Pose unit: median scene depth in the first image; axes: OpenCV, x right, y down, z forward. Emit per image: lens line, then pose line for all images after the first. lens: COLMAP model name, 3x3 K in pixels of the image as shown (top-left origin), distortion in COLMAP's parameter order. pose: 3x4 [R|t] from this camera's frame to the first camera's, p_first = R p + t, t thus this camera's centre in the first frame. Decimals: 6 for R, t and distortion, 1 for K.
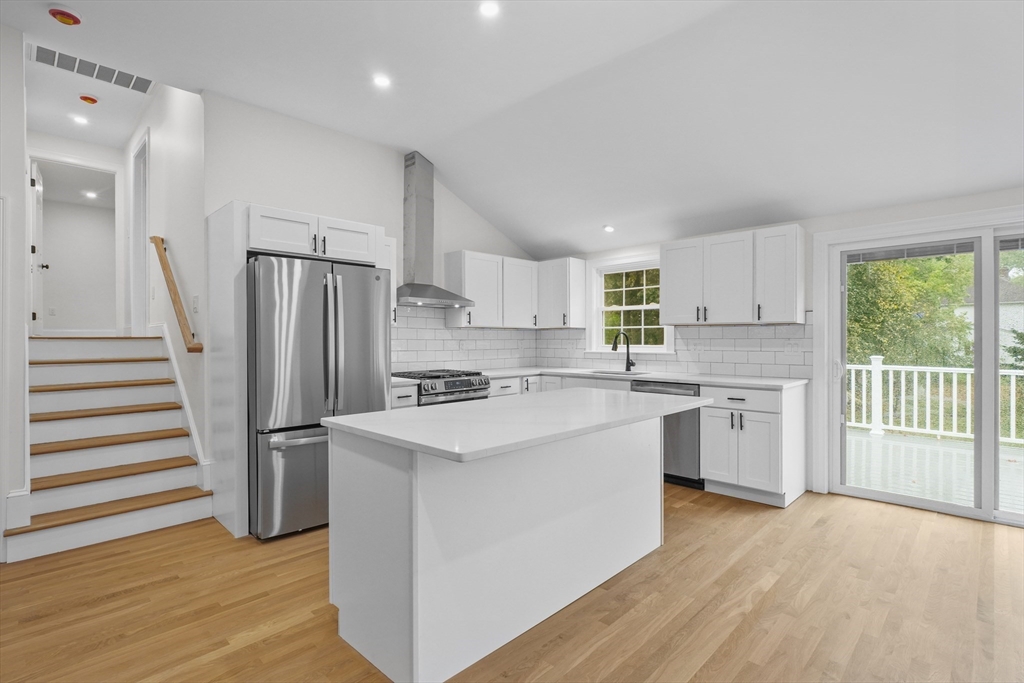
lens RADIAL K [[493.5, 0, 512.2], [0, 493.5, 339.9], [0, 0, 1]] dist [-0.003058, 0.000826]
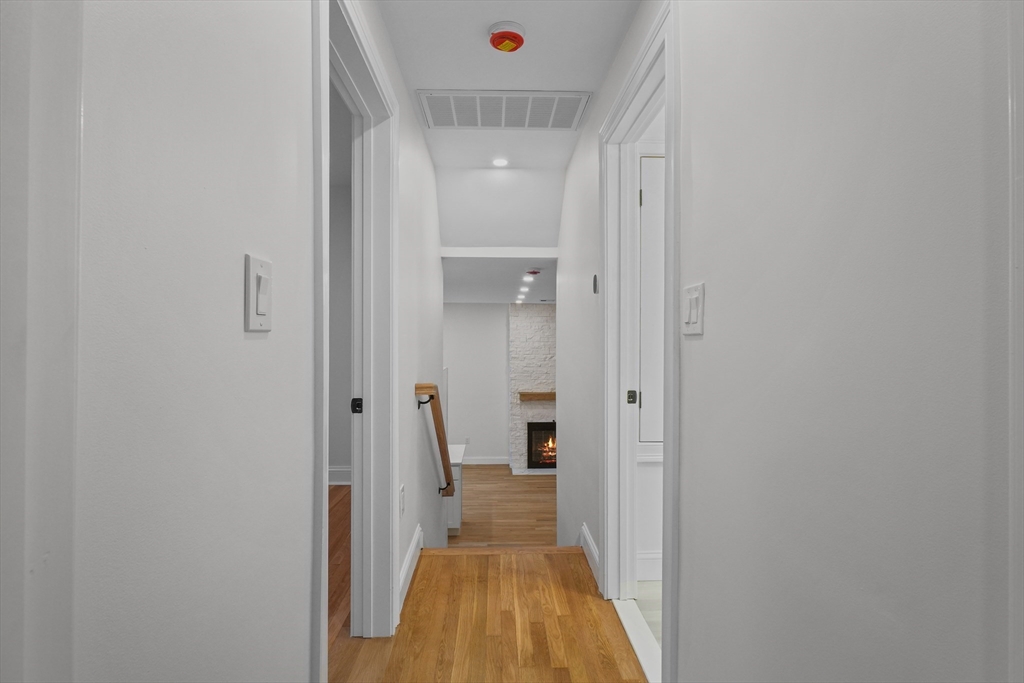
lens RADIAL K [[494.7, 0, 504.9], [0, 494.7, 339.9], [0, 0, 1]] dist [-0.004681, 0.000033]
pose [[-0.713688, -0.005274, 0.700444, -1.076779], [0.000996, 0.999963, 0.008544, -0.240167], [-0.700463, 0.006796, -0.713656, 1.206175]]
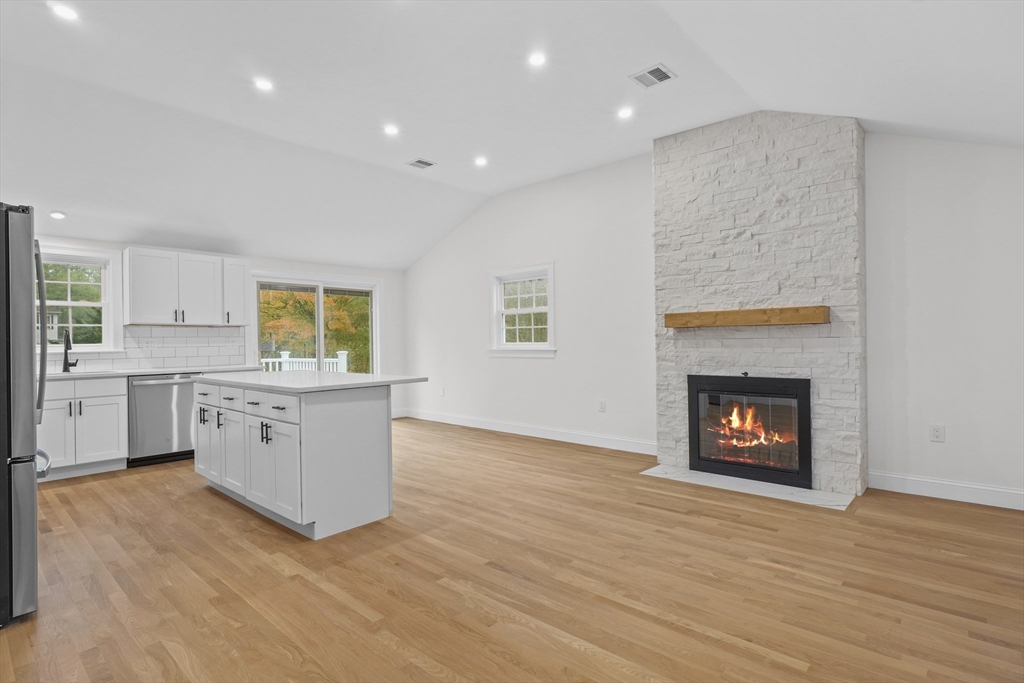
lens RADIAL K [[510.4, 0, 512.0], [0, 510.4, 341.5], [0, 0, 1]] dist [0.001432, -0.000041]
pose [[-0.036373, -0.001850, 0.999337, -0.766786], [0.011107, 0.999936, 0.002256, 0.013040], [-0.999277, 0.011182, -0.036350, 0.203178]]
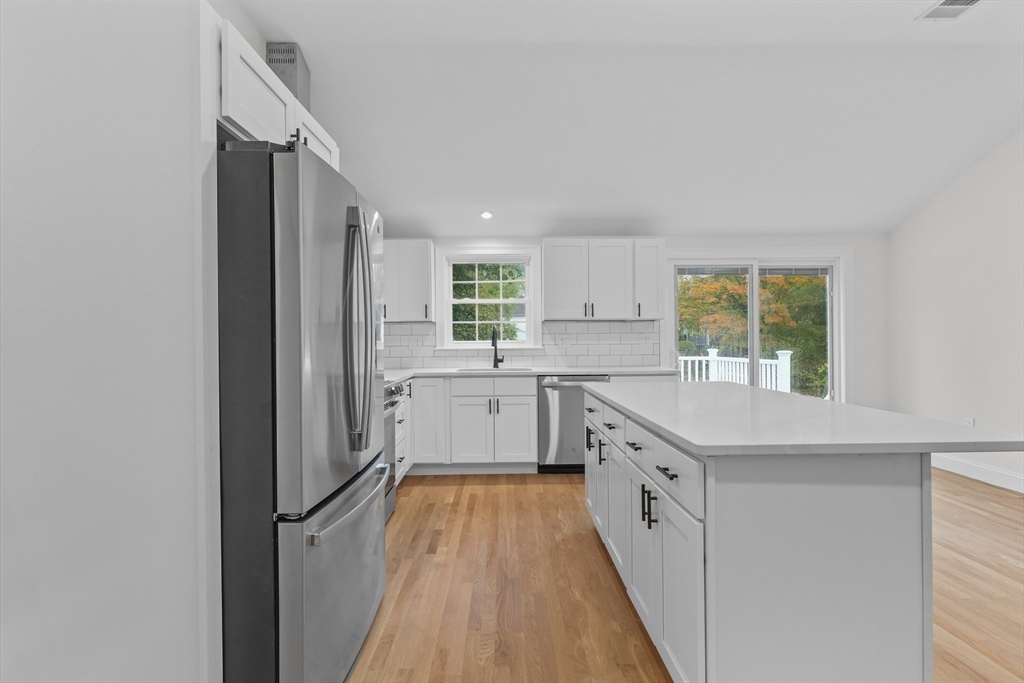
lens RADIAL K [[494.7, 0, 504.9], [0, 494.7, 339.9], [0, 0, 1]] dist [-0.004681, 0.000033]
pose [[0.711770, -0.005952, 0.702387, -0.432358], [0.006456, 0.999977, 0.001931, 0.007664], [-0.702383, 0.003160, 0.711792, 0.312816]]
